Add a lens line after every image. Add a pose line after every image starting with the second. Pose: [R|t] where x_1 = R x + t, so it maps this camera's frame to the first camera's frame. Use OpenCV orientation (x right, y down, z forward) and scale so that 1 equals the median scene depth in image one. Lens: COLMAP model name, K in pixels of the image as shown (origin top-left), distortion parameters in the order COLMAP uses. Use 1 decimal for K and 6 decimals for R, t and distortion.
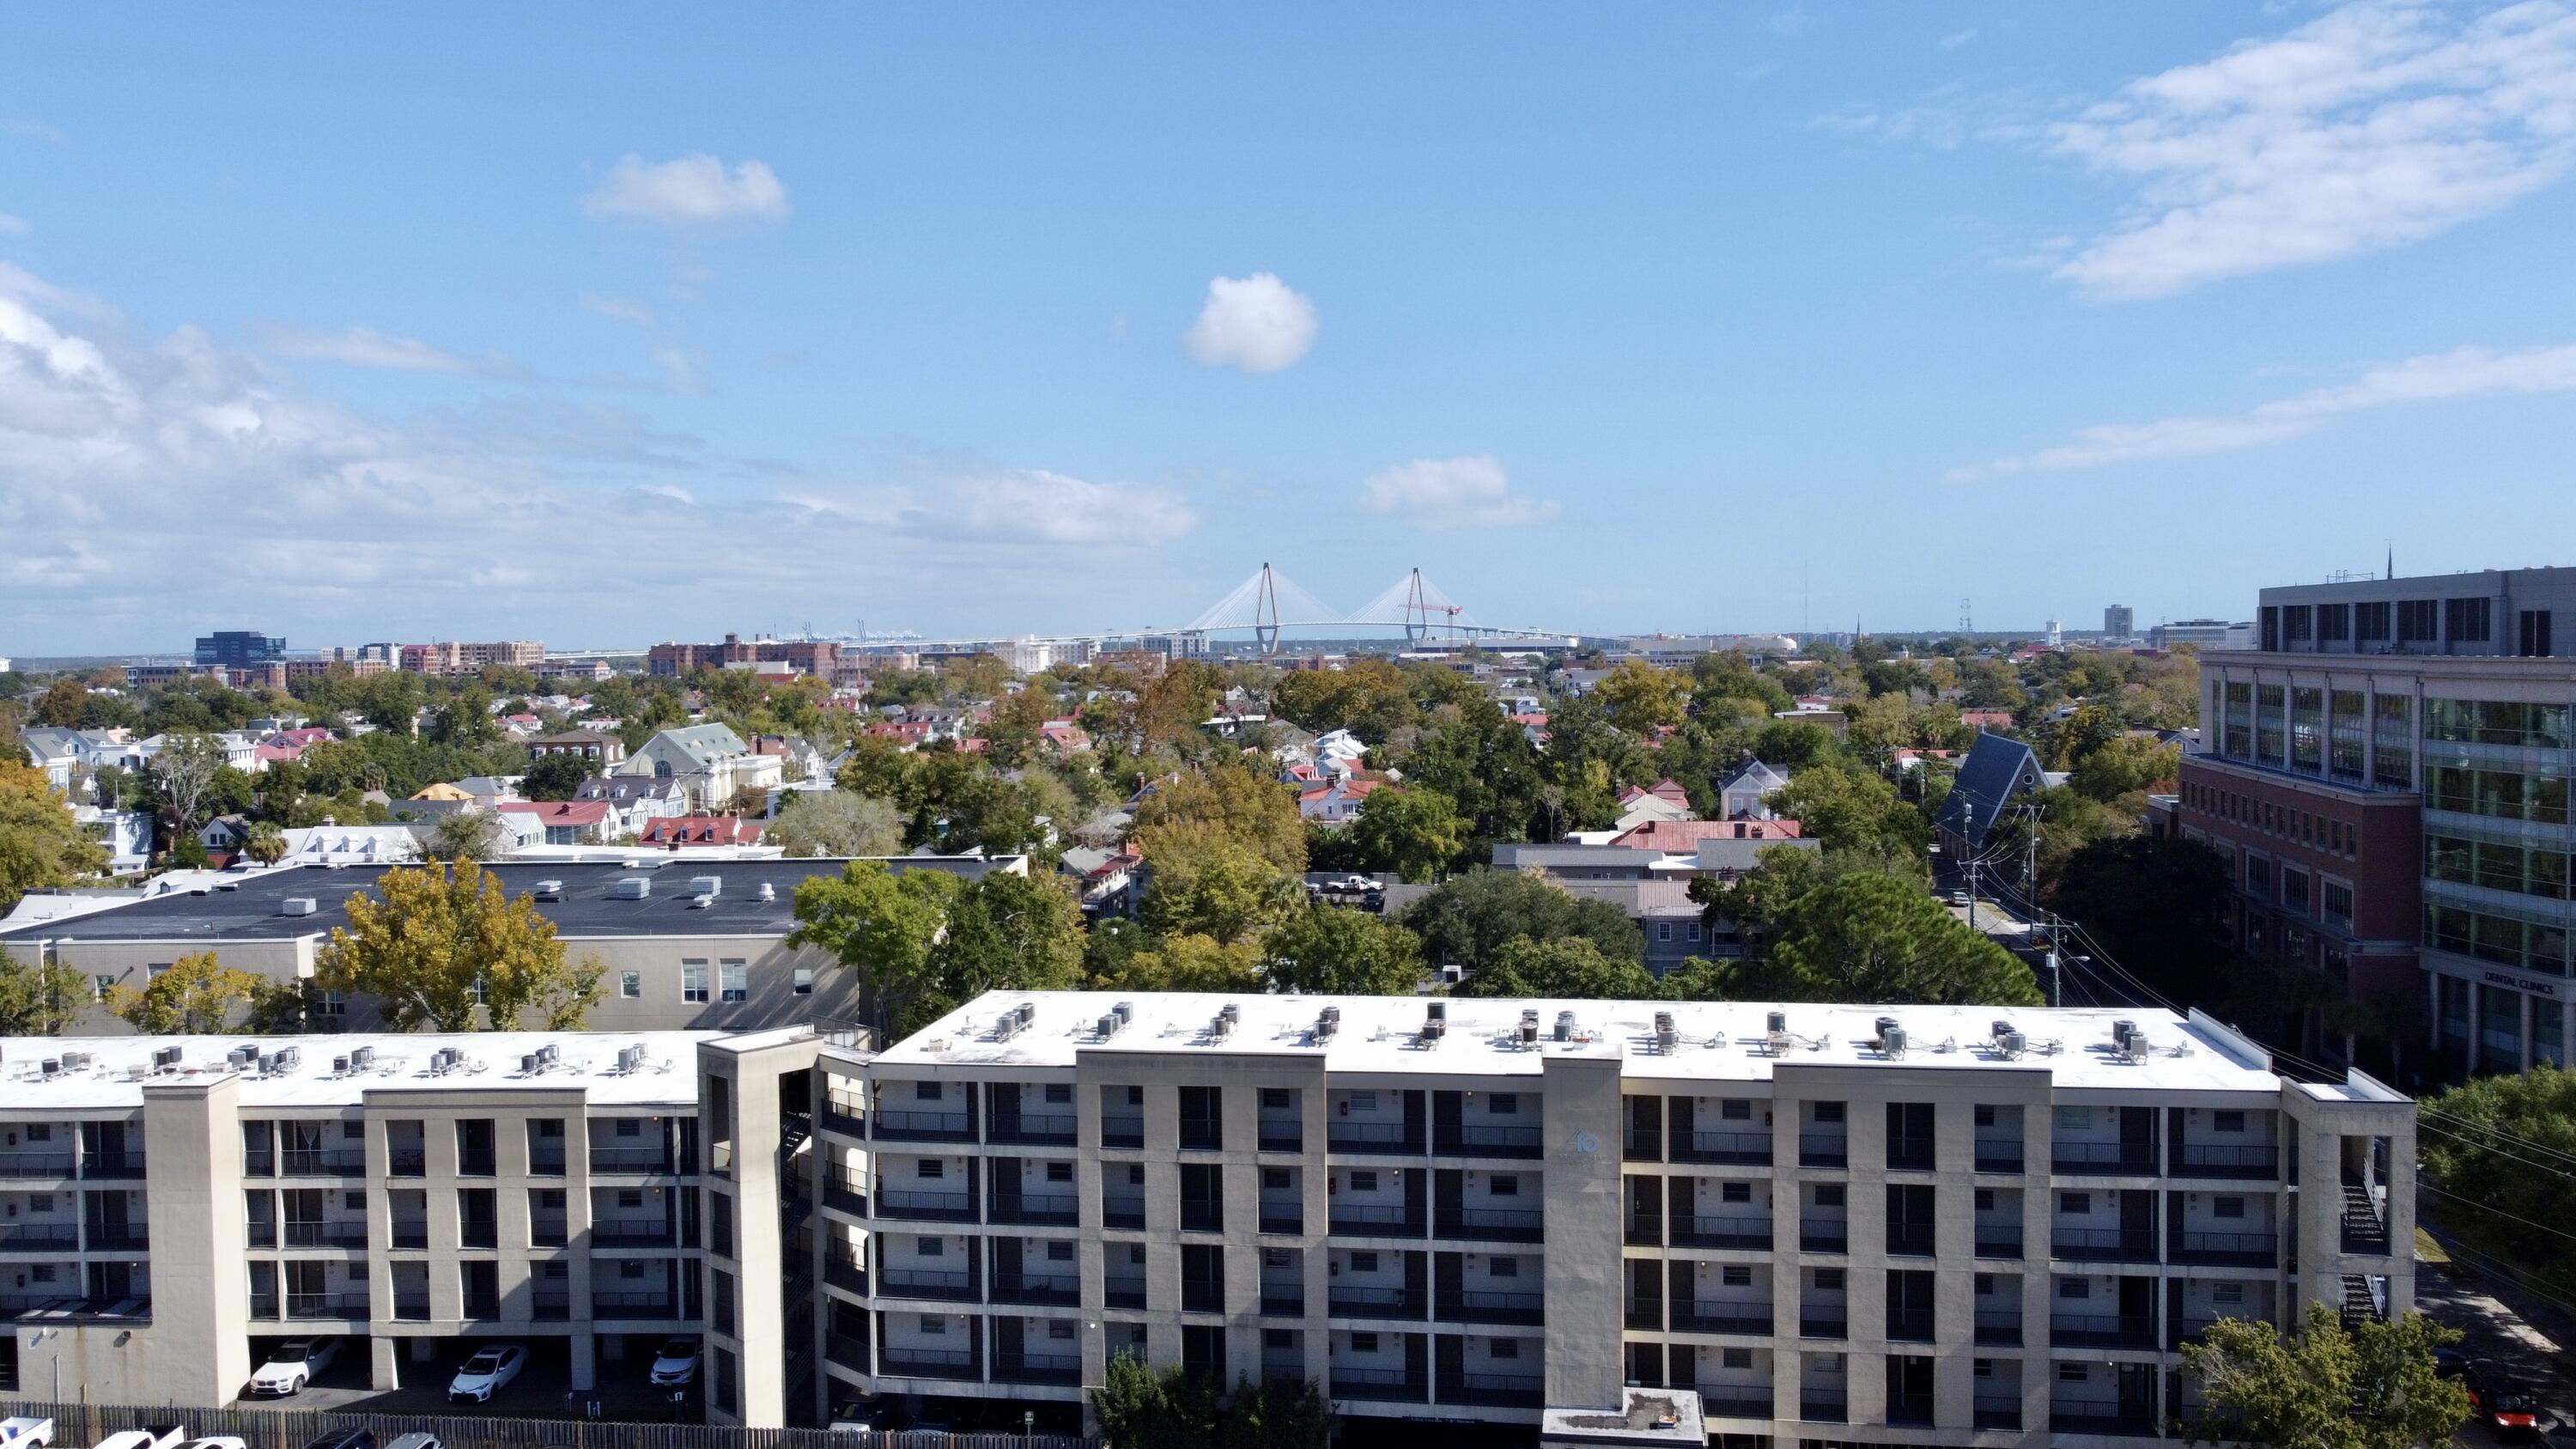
lens RADIAL K [[1956.5, 0, 1294.3], [0, 1956.5, 690.4], [0, 0, 1]] dist [-0.000197, -0.000273]
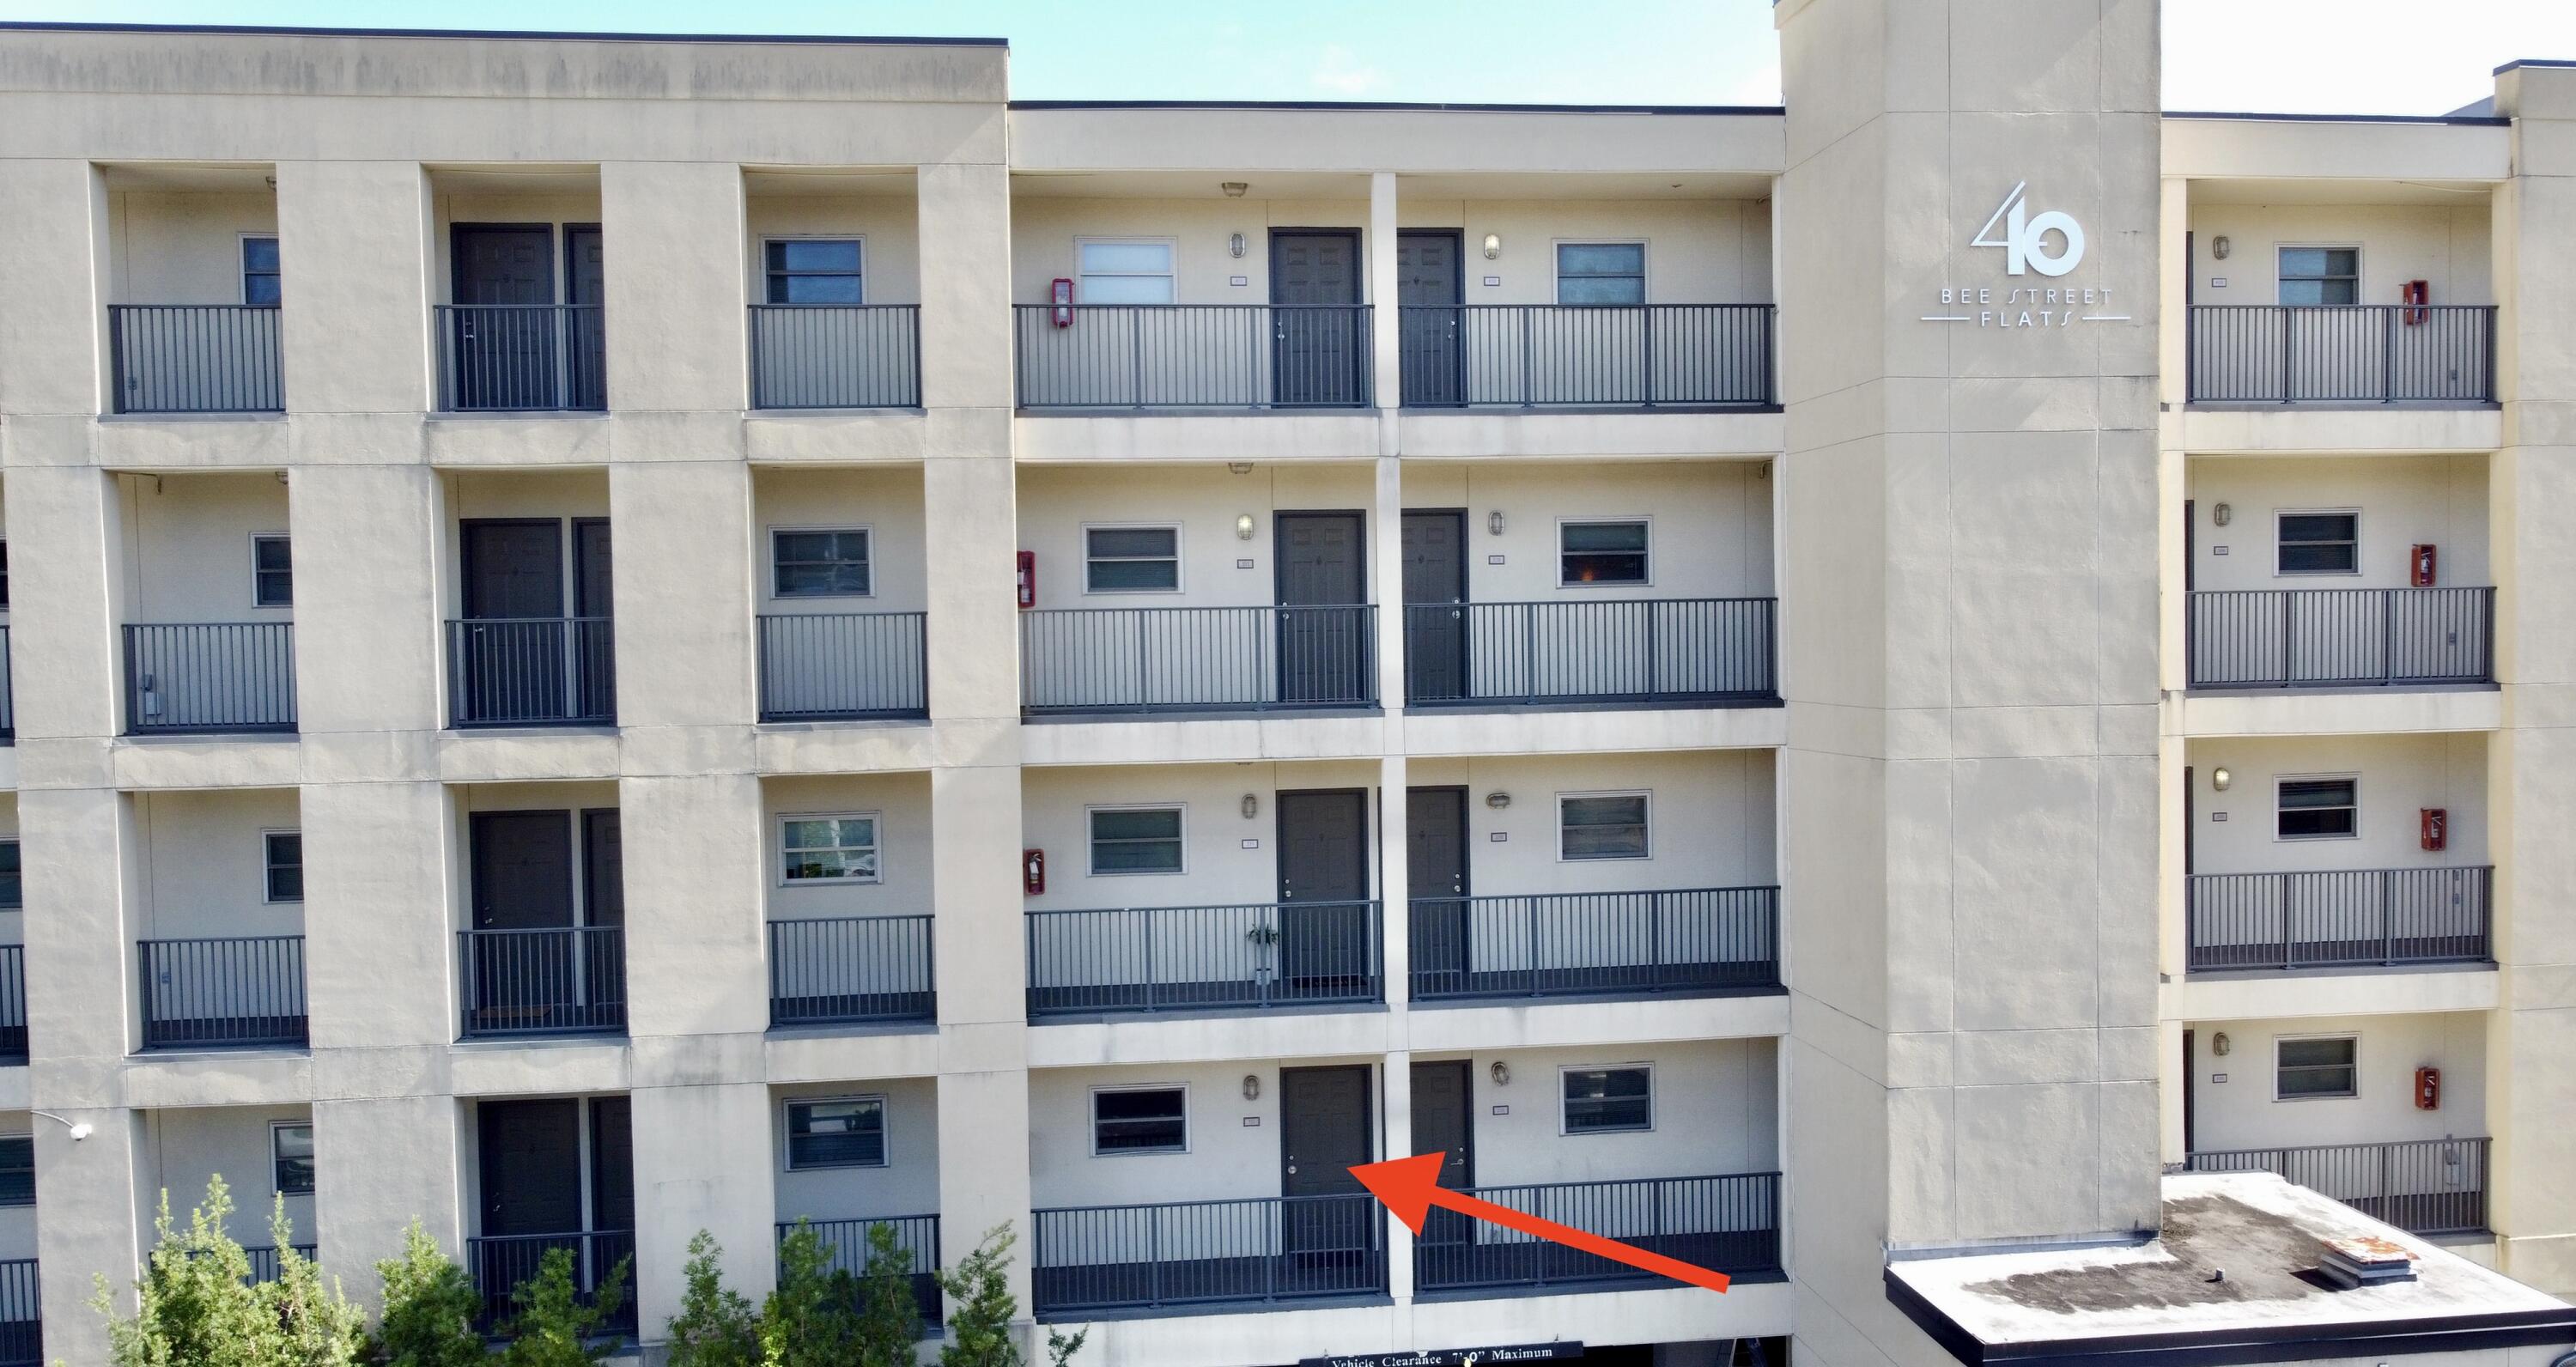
lens RADIAL K [[1965.2, 0, 1264.1], [0, 1965.2, 694.4], [0, 0, 1]] dist [0.002414, -0.002484]
pose [[0.966538, -0.014312, 0.256123, -0.017694], [0.013563, 0.999897, 0.004693, 0.241442], [-0.256164, -0.001062, 0.966633, 0.641104]]
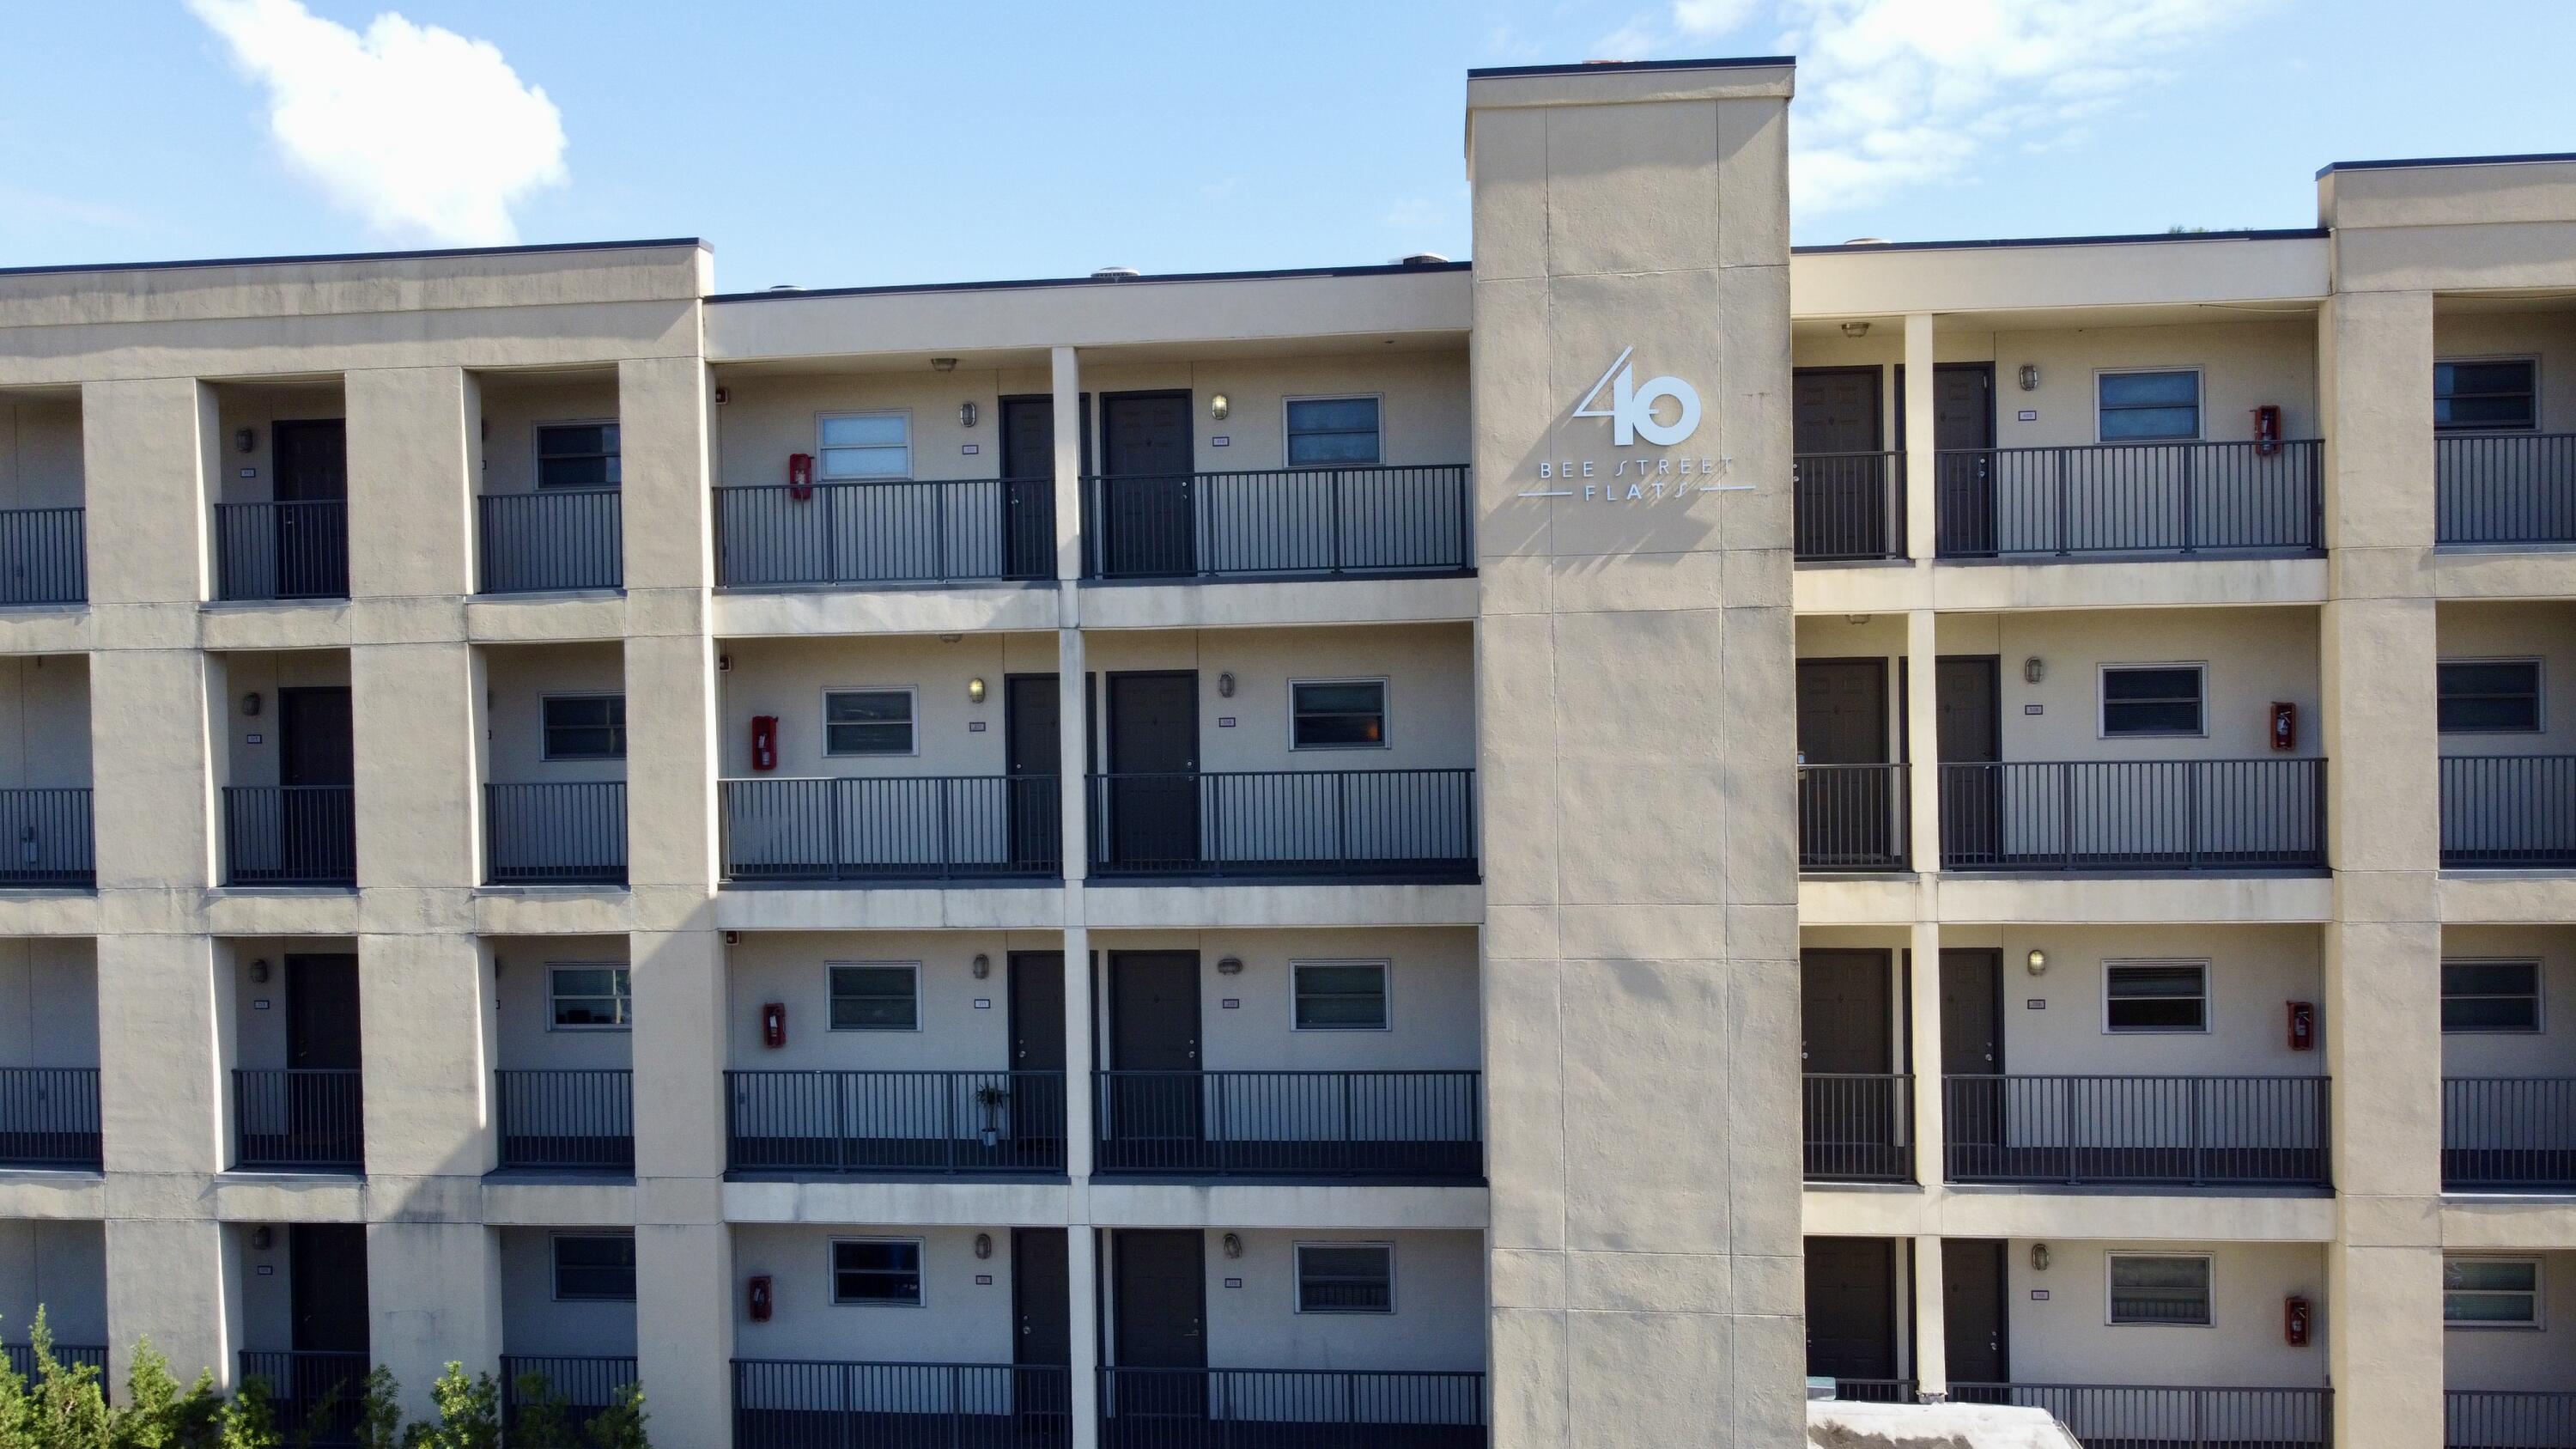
lens RADIAL K [[1956.5, 0, 1294.3], [0, 1956.5, 690.4], [0, 0, 1]] dist [-0.000197, -0.000273]
pose [[0.999018, -0.007679, 0.043634, 0.077568], [0.008613, 0.999737, -0.021248, 0.226429], [-0.043459, 0.021603, 0.998822, 0.628829]]
